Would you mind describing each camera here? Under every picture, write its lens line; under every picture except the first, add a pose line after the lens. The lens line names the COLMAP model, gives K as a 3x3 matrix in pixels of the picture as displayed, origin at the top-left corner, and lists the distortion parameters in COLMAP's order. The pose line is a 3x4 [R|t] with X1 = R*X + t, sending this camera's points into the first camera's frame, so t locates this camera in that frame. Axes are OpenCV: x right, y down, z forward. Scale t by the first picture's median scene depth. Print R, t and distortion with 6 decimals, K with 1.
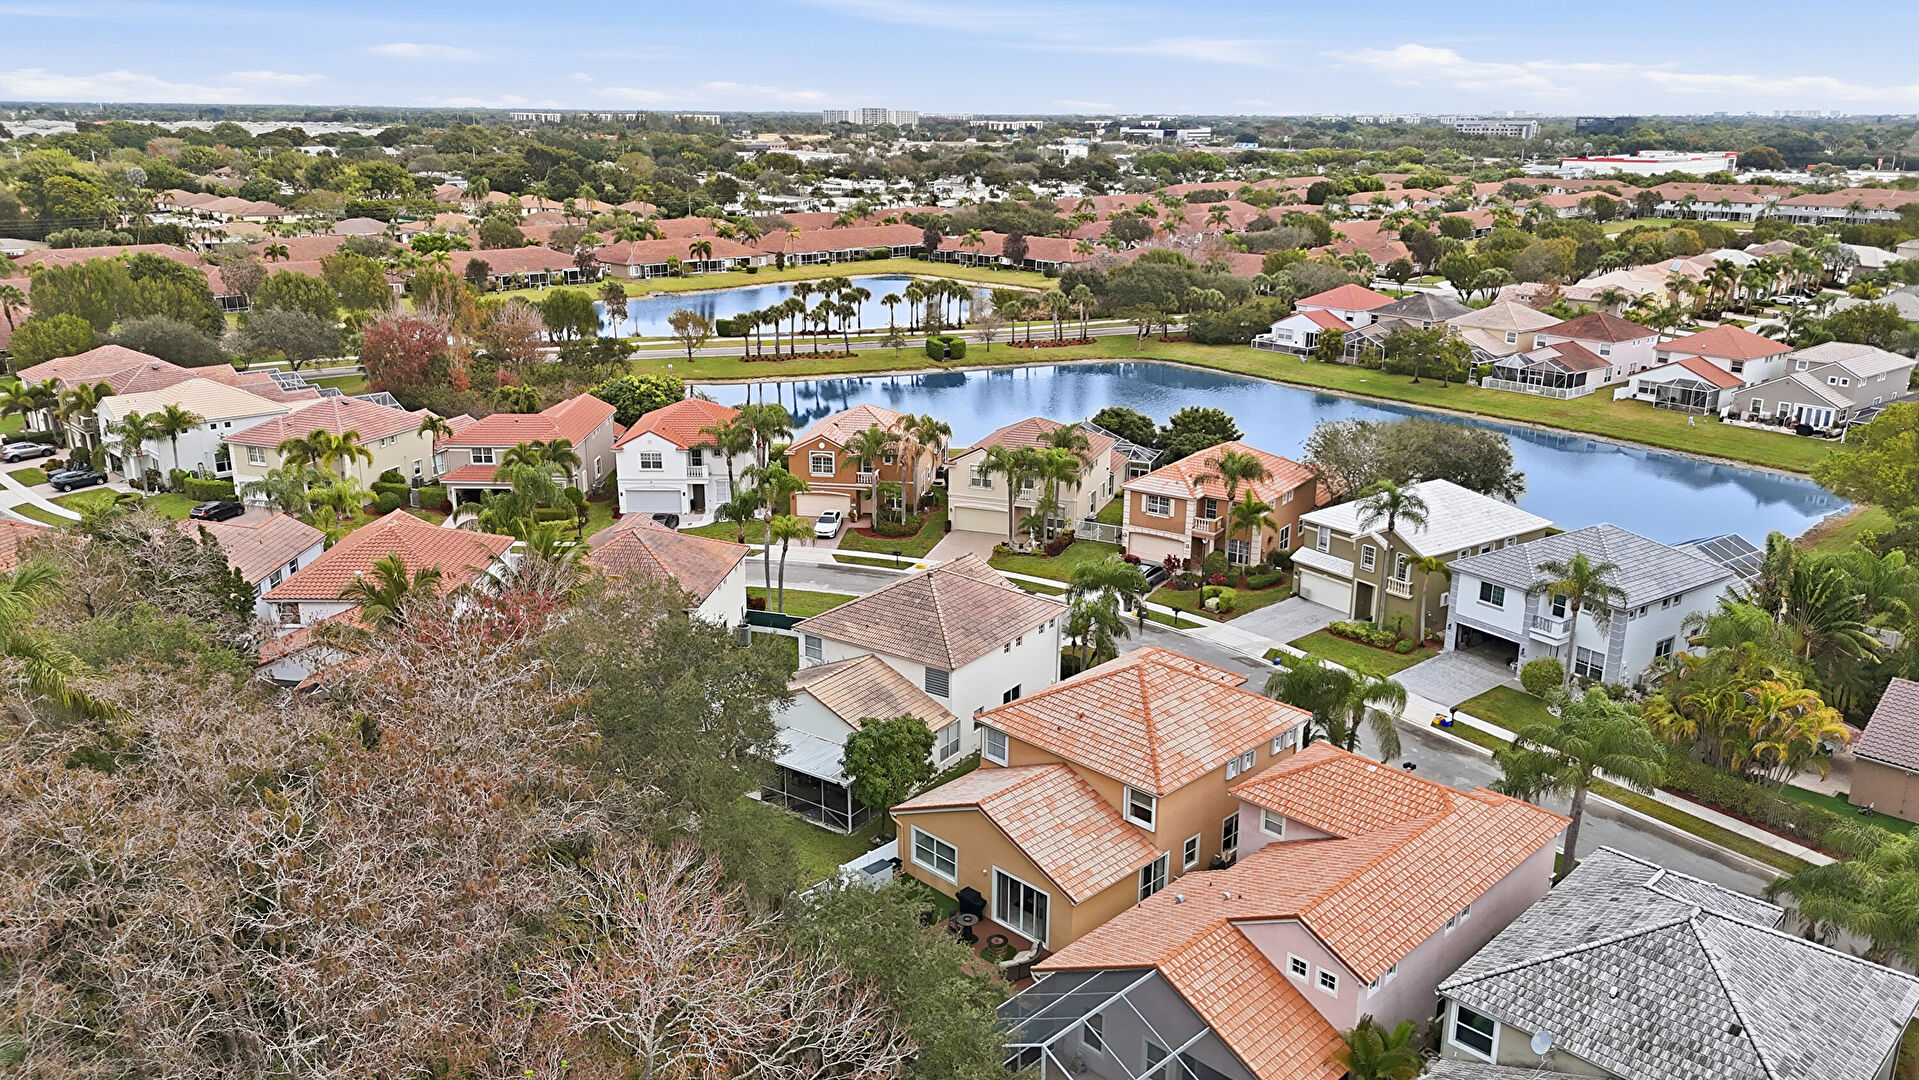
lens RADIAL K [[1404.7, 0, 959.5], [0, 1404.7, 540.0], [0, 0, 1]] dist [0.099504, -0.097841]
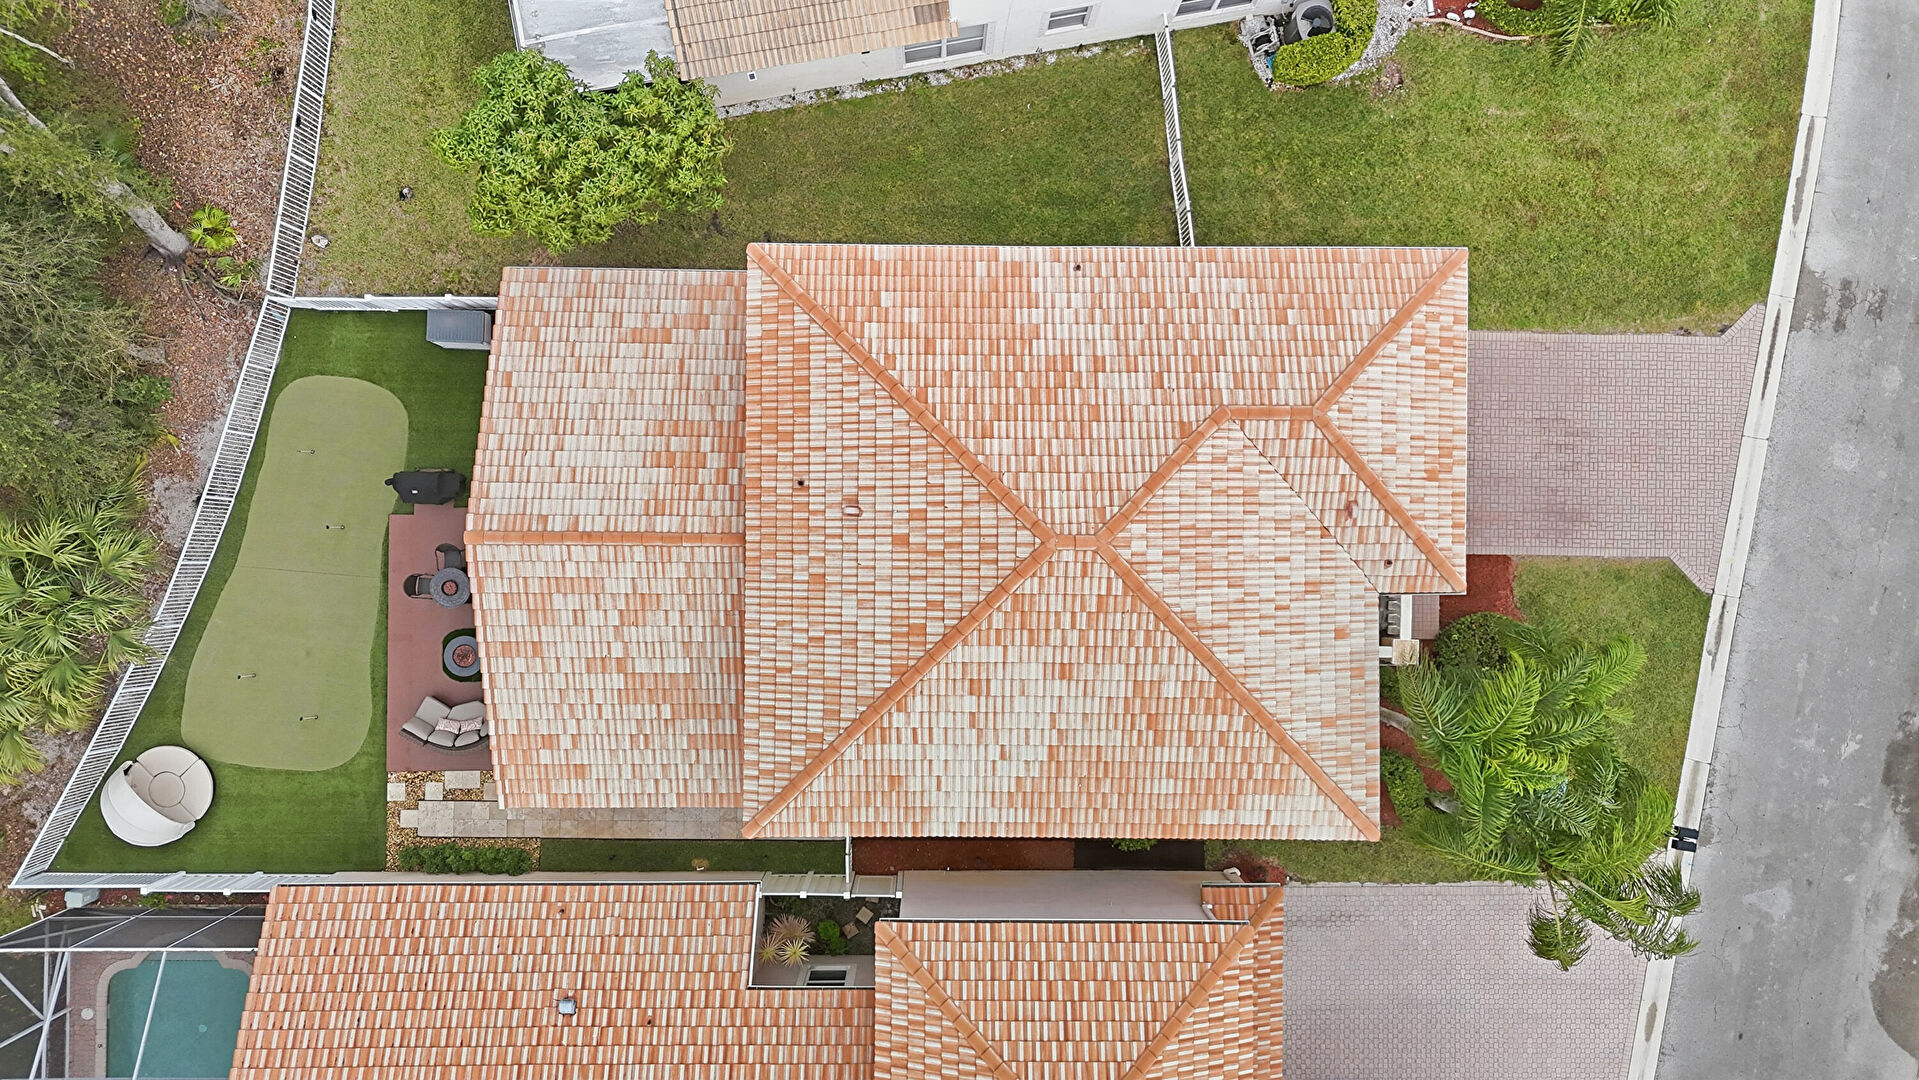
lens RADIAL K [[1404.7, 0, 959.5], [0, 1404.7, 540.0], [0, 0, 1]] dist [0.099504, -0.097841]
pose [[0.698620, 0.715486, 0.003049, 0.116447], [-0.212329, 0.203251, 0.955827, -0.263335], [0.683261, -0.668408, 0.293914, 0.930592]]
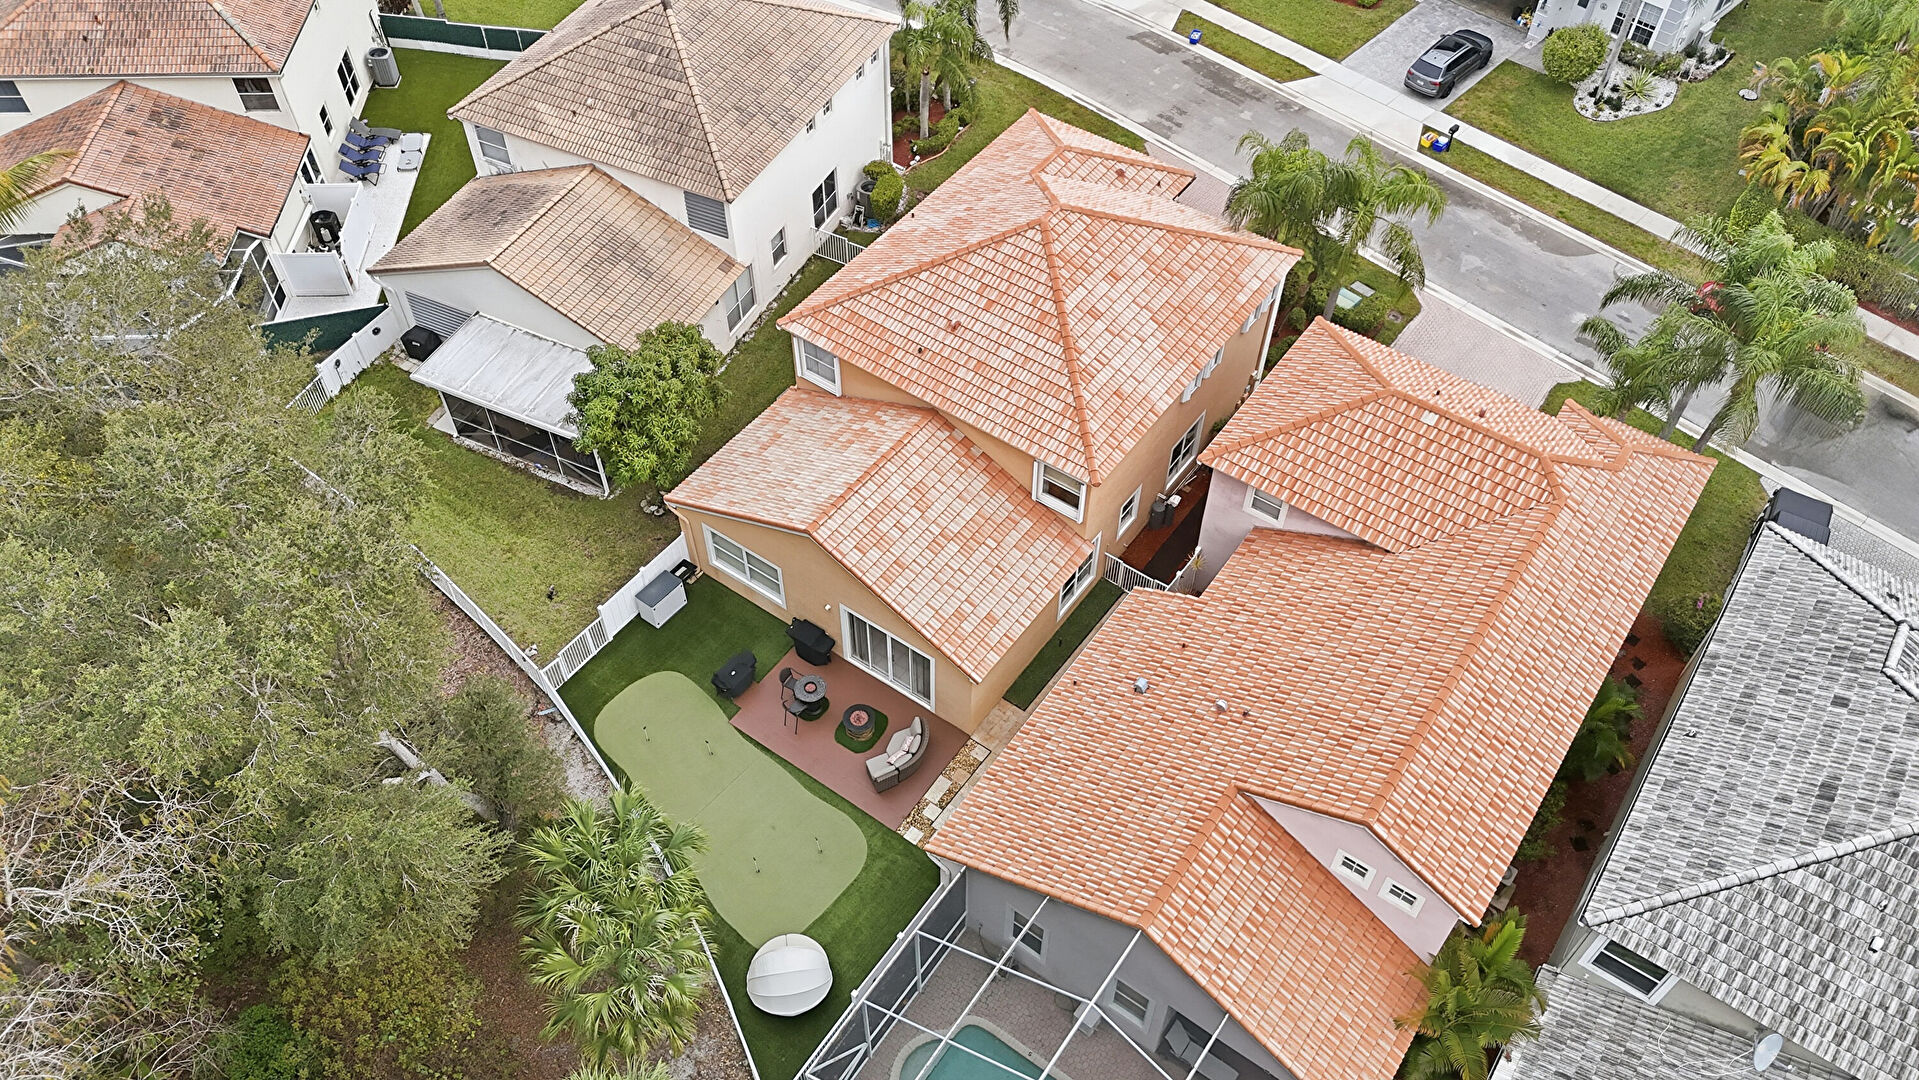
lens RADIAL K [[1404.7, 0, 959.5], [0, 1404.7, 540.0], [0, 0, 1]] dist [0.099504, -0.097841]
pose [[0.986956, -0.122190, 0.104823, 0.013359], [0.045630, 0.836722, 0.545723, -0.136288], [-0.154390, -0.533822, 0.831383, 0.454394]]
